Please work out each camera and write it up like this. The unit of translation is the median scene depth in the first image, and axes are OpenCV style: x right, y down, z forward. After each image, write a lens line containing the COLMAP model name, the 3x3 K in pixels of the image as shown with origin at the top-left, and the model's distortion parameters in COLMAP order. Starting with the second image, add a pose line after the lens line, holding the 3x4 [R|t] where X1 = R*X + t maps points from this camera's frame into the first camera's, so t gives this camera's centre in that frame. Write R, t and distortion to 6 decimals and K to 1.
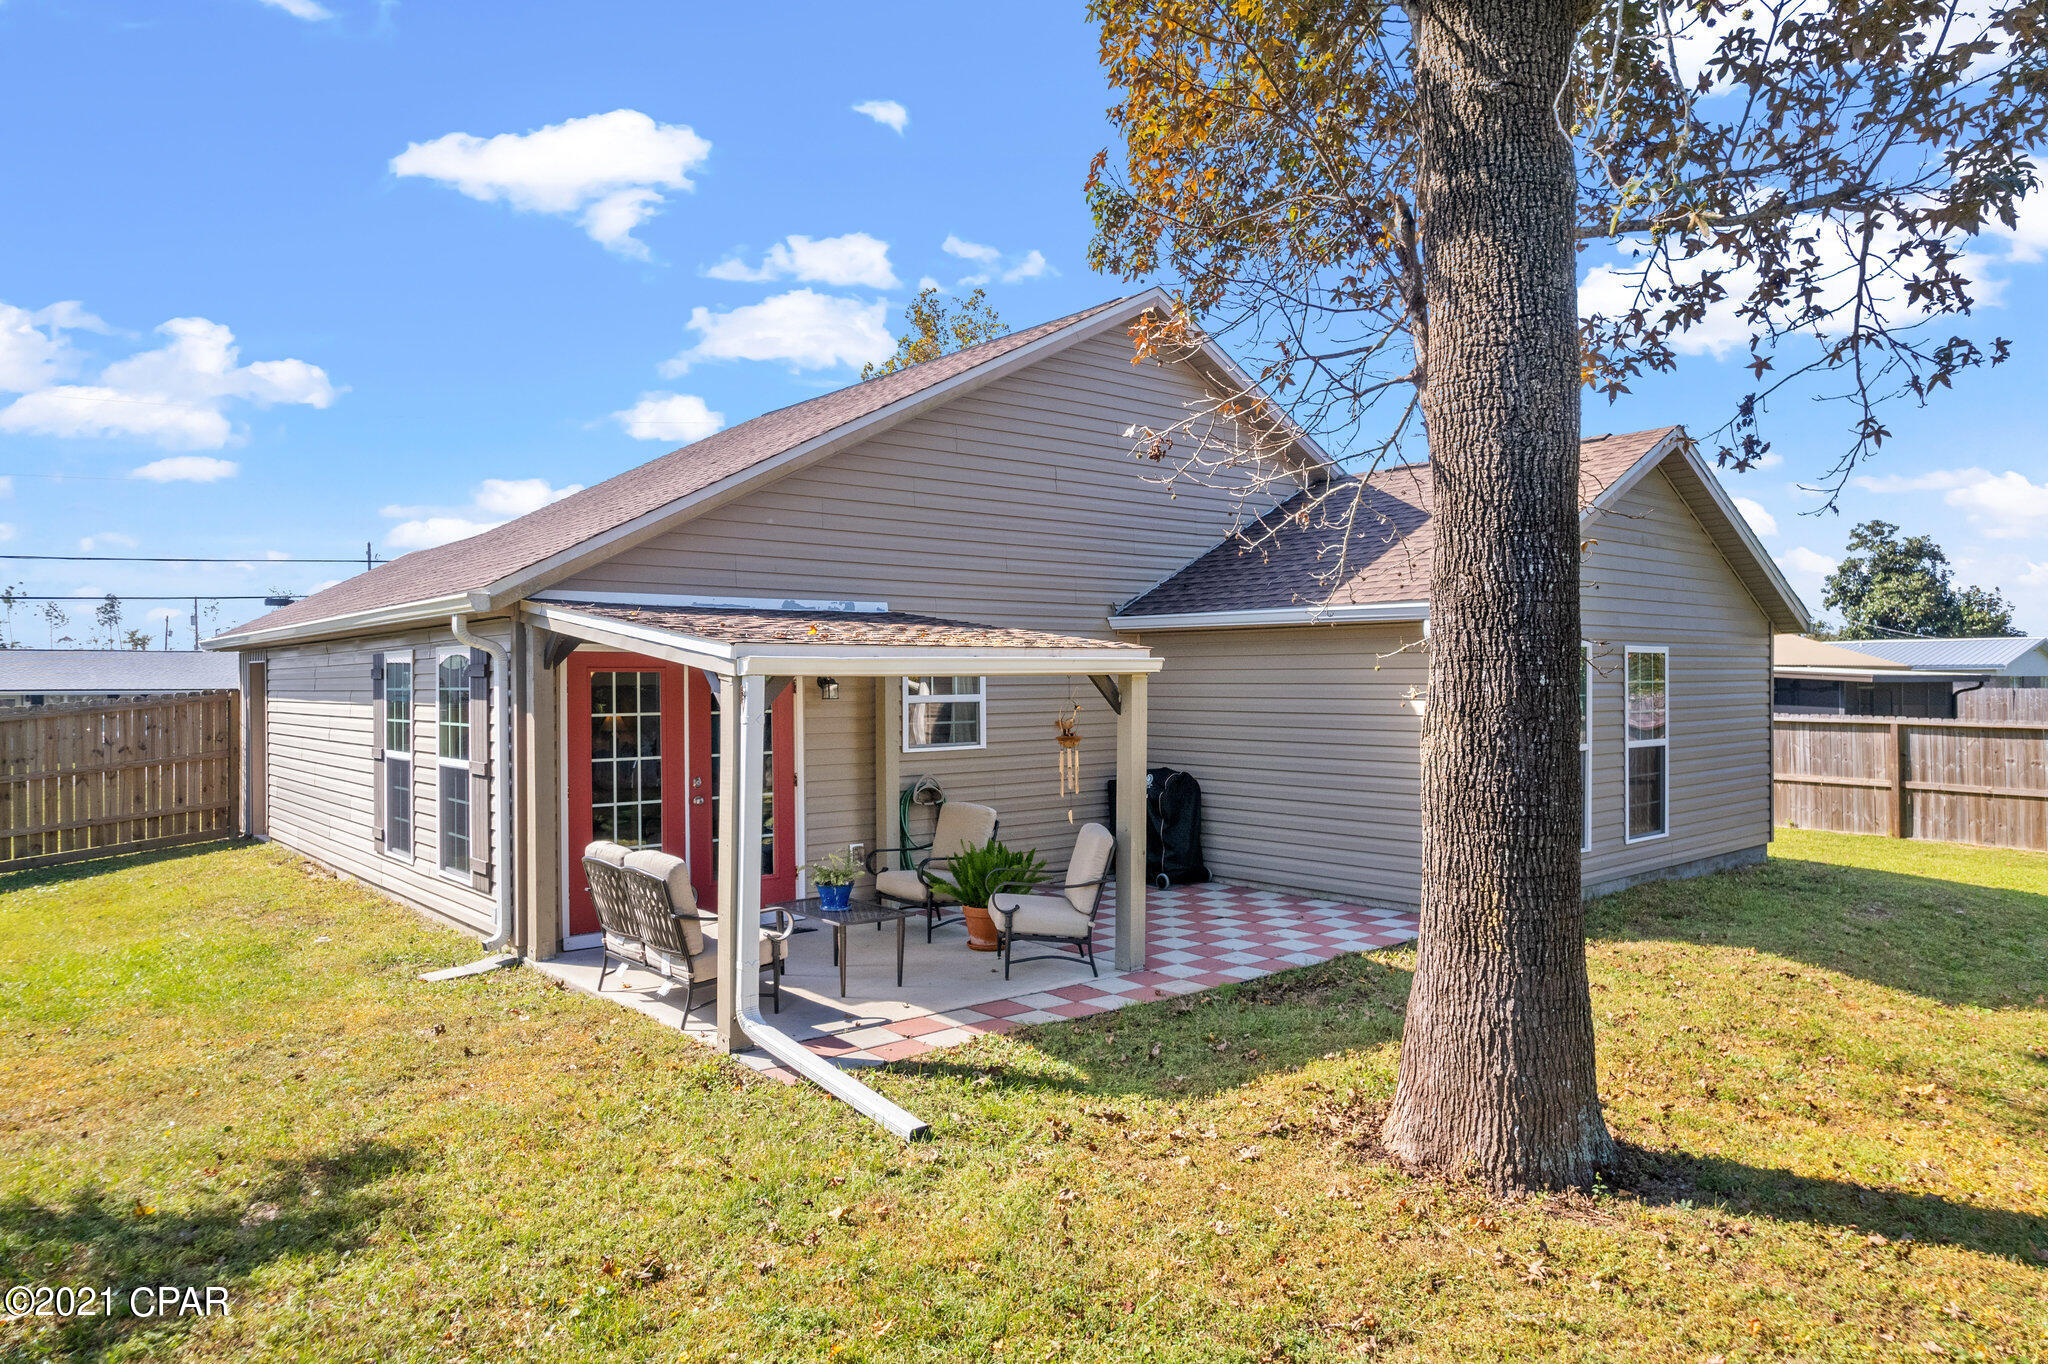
lens RADIAL K [[1311.5, 0, 1024.0], [0, 1311.5, 682.0], [0, 0, 1]] dist [-0.084176, 0.076659]
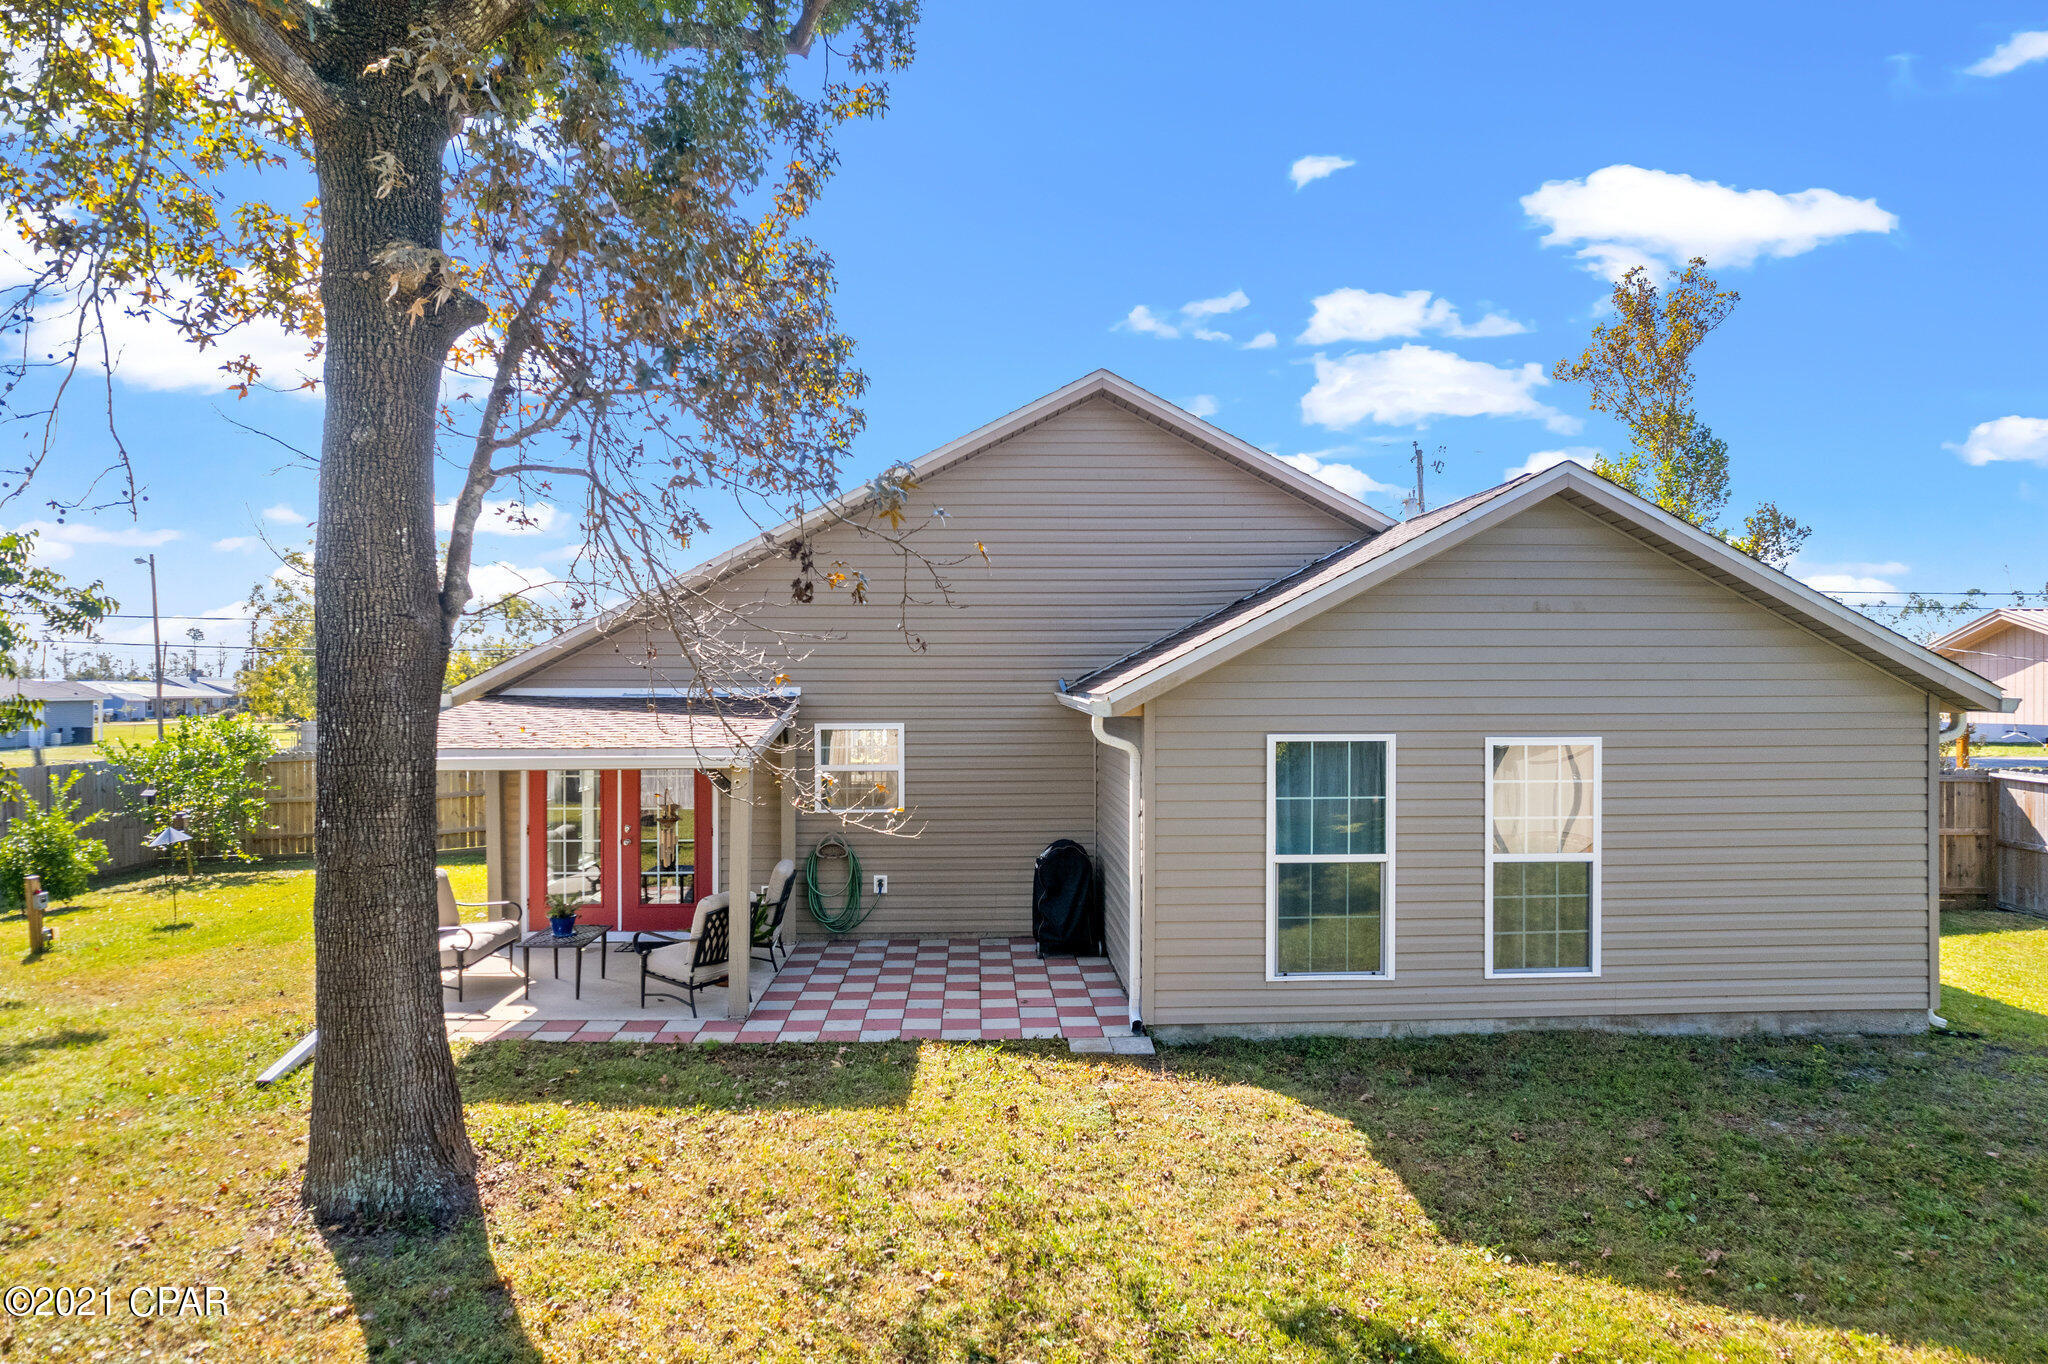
lens RADIAL K [[1311.5, 0, 1024.0], [0, 1311.5, 682.0], [0, 0, 1]] dist [-0.084176, 0.076659]
pose [[0.795593, 0.003287, -0.605823, 0.964524], [-0.007234, 0.999966, -0.004075, -0.076420], [0.605788, 0.007625, 0.795589, 0.212012]]
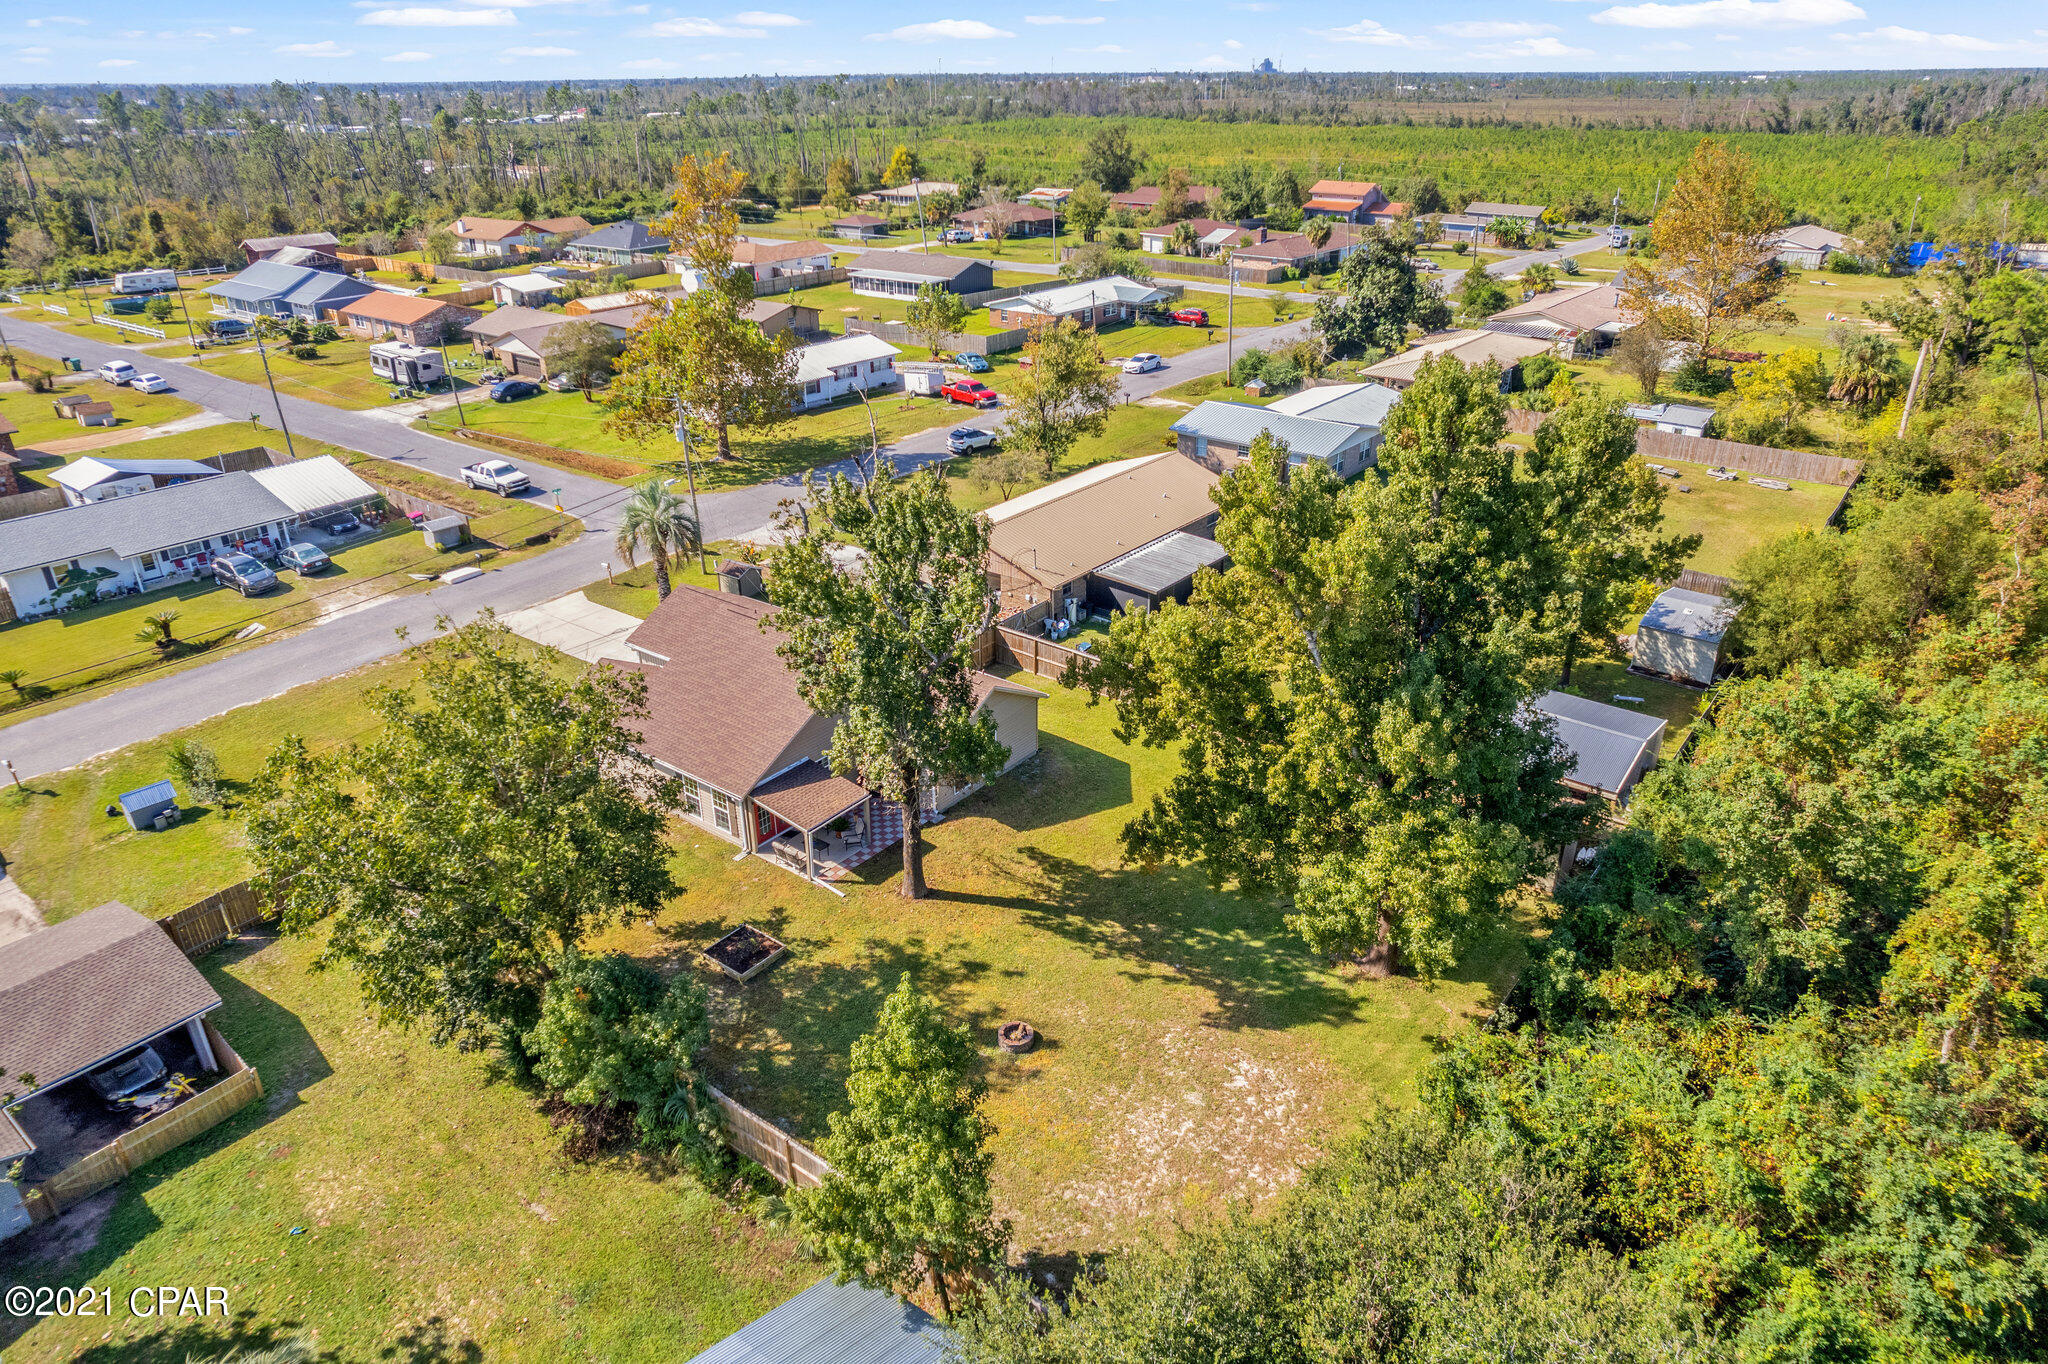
lens RADIAL K [[1311.5, 0, 1024.0], [0, 1311.5, 682.0], [0, 0, 1]] dist [-0.084176, 0.076659]
pose [[0.975047, -0.096324, 0.200015, -0.295950], [0.002909, 0.906432, 0.422342, -2.613604], [-0.221981, -0.411221, 0.884094, -3.573270]]
